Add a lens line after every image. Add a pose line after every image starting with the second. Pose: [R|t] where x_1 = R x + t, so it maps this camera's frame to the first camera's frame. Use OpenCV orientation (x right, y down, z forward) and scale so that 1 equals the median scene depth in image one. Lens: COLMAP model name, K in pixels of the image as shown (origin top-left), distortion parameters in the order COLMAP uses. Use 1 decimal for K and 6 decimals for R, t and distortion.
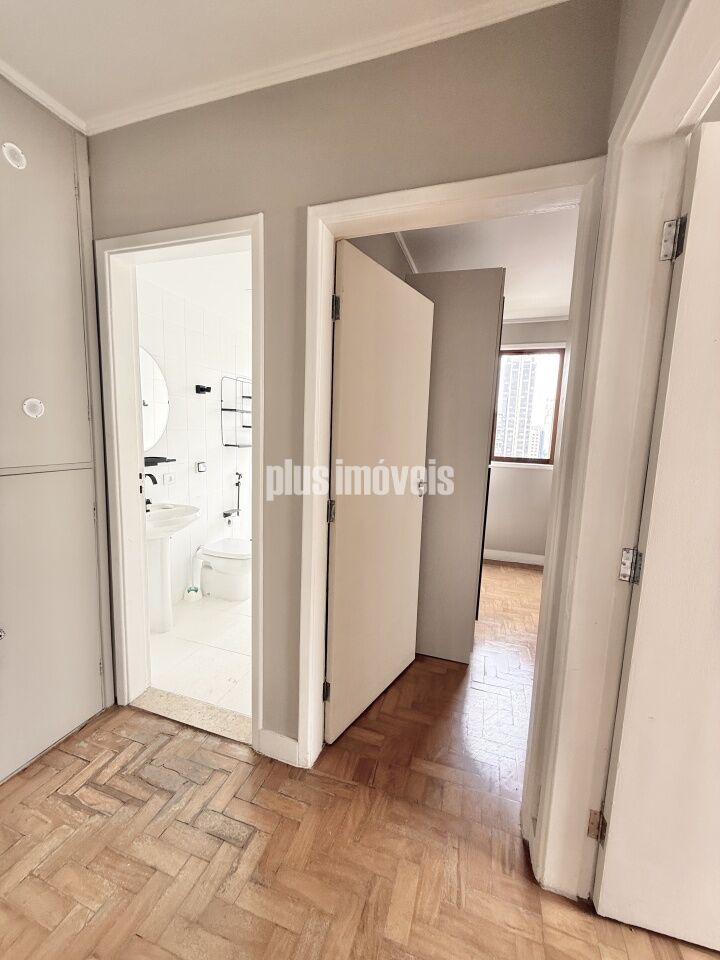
lens RADIAL K [[384.6, 0, 360.0], [0, 384.6, 480.0], [0, 0, 1]] dist [-0.000027, 0.000438]
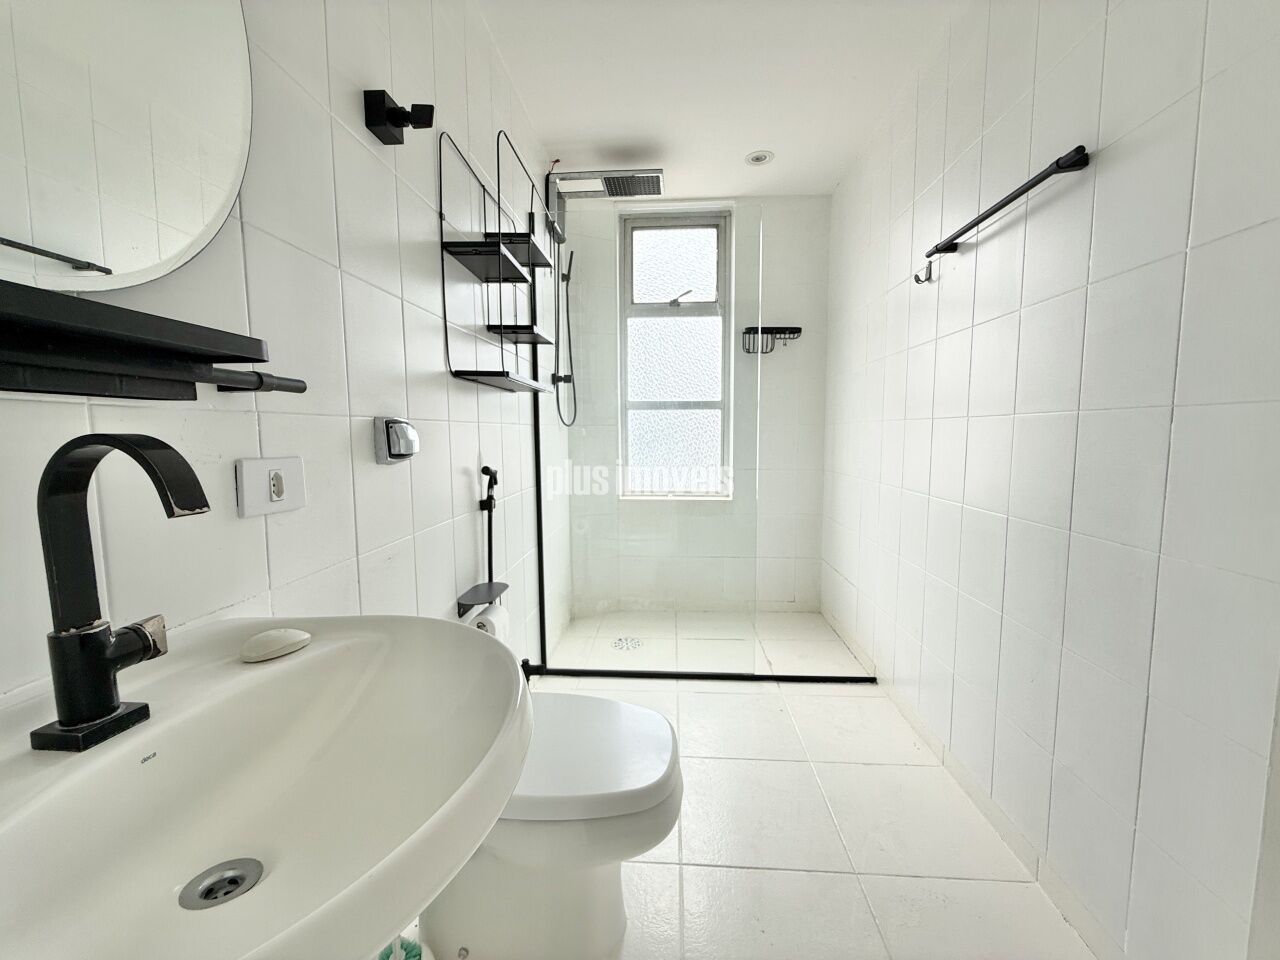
lens RADIAL K [[512.8, 0, 640.0], [0, 512.8, 480.0], [0, 0, 1]] dist [-0.000027, 0.000438]
pose [[0.967136, -0.063036, 0.246323, -0.557933], [0.071380, 0.997134, -0.025082, 0.019740], [-0.244036, 0.041840, 0.968863, 1.038983]]
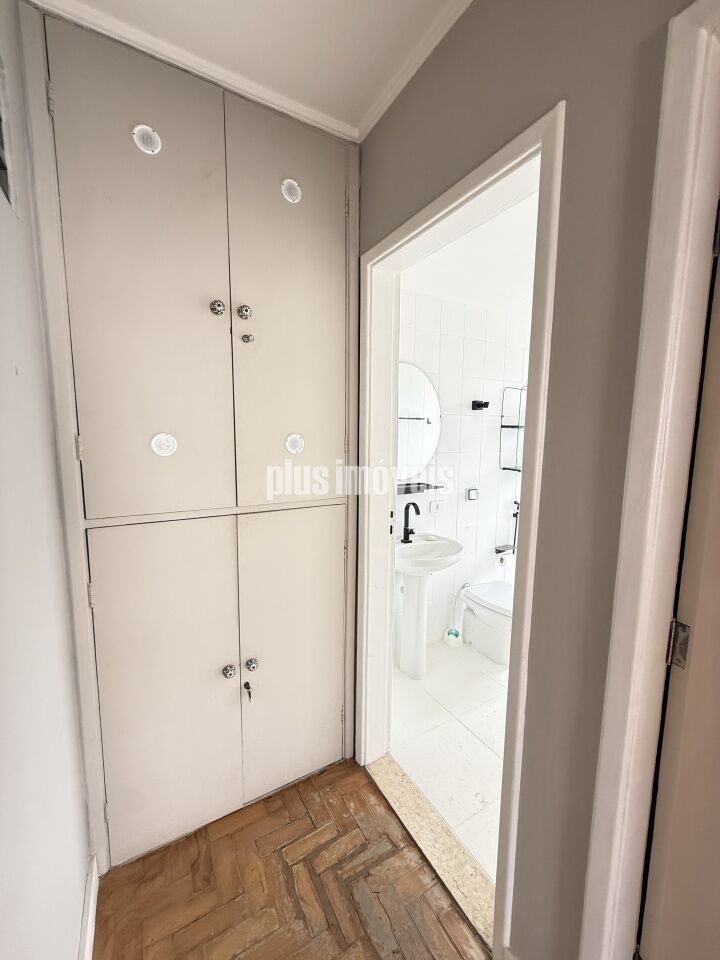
lens RADIAL K [[384.6, 0, 360.0], [0, 384.6, 480.0], [0, 0, 1]] dist [-0.000027, 0.000438]
pose [[0.751478, 0.053692, -0.657570, -0.055729], [-0.067300, 0.997722, 0.004555, -0.085671], [0.656316, 0.040832, 0.753380, 0.289699]]
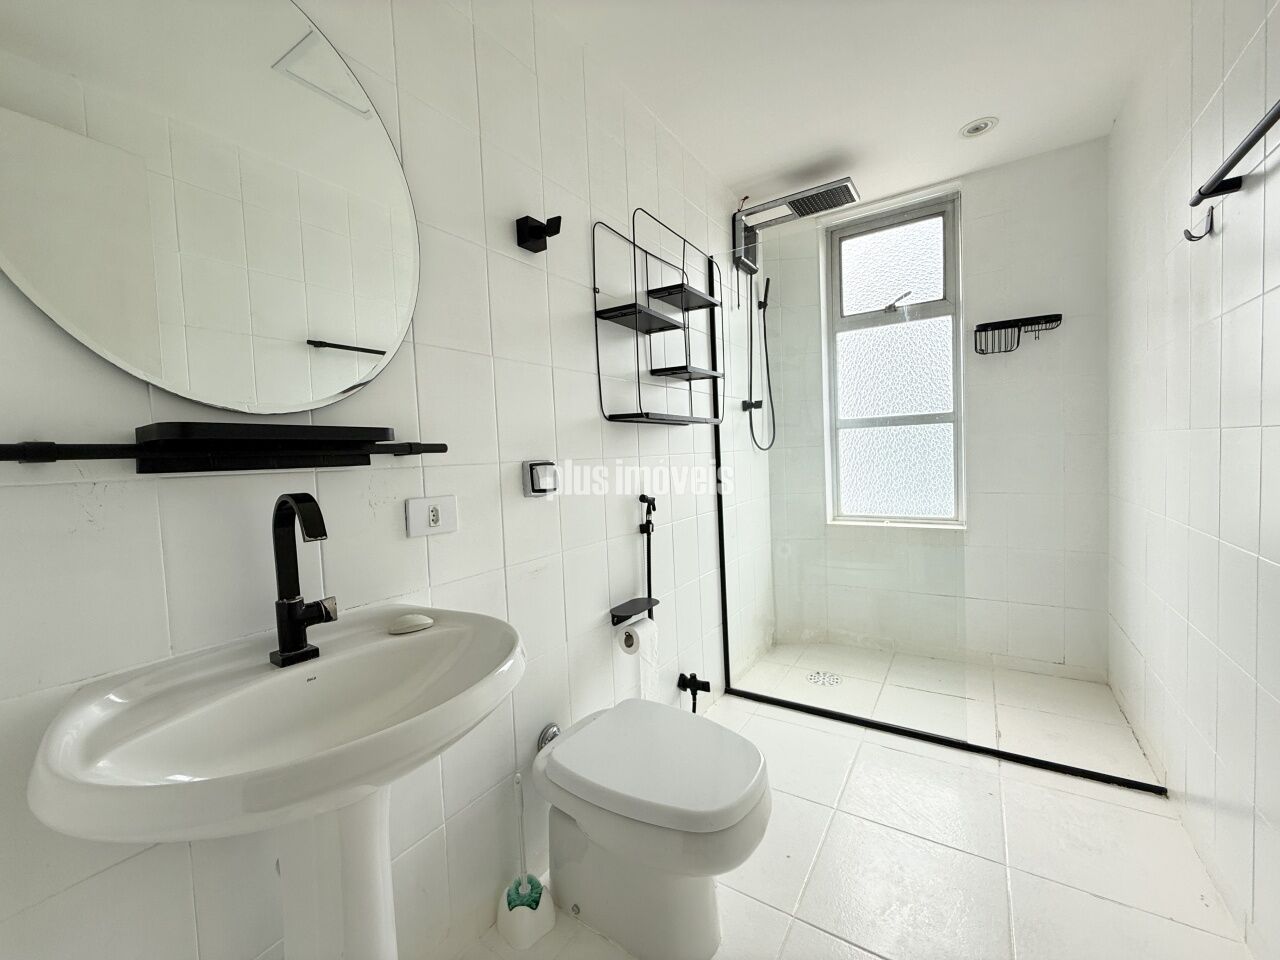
lens RADIAL K [[512.8, 0, 640.0], [0, 512.8, 480.0], [0, 0, 1]] dist [-0.000027, 0.000438]
pose [[0.963425, -0.063696, -0.260298, -0.363481], [0.042313, 0.995314, -0.086946, 0.014249], [0.264616, 0.072752, 0.961606, 0.994494]]
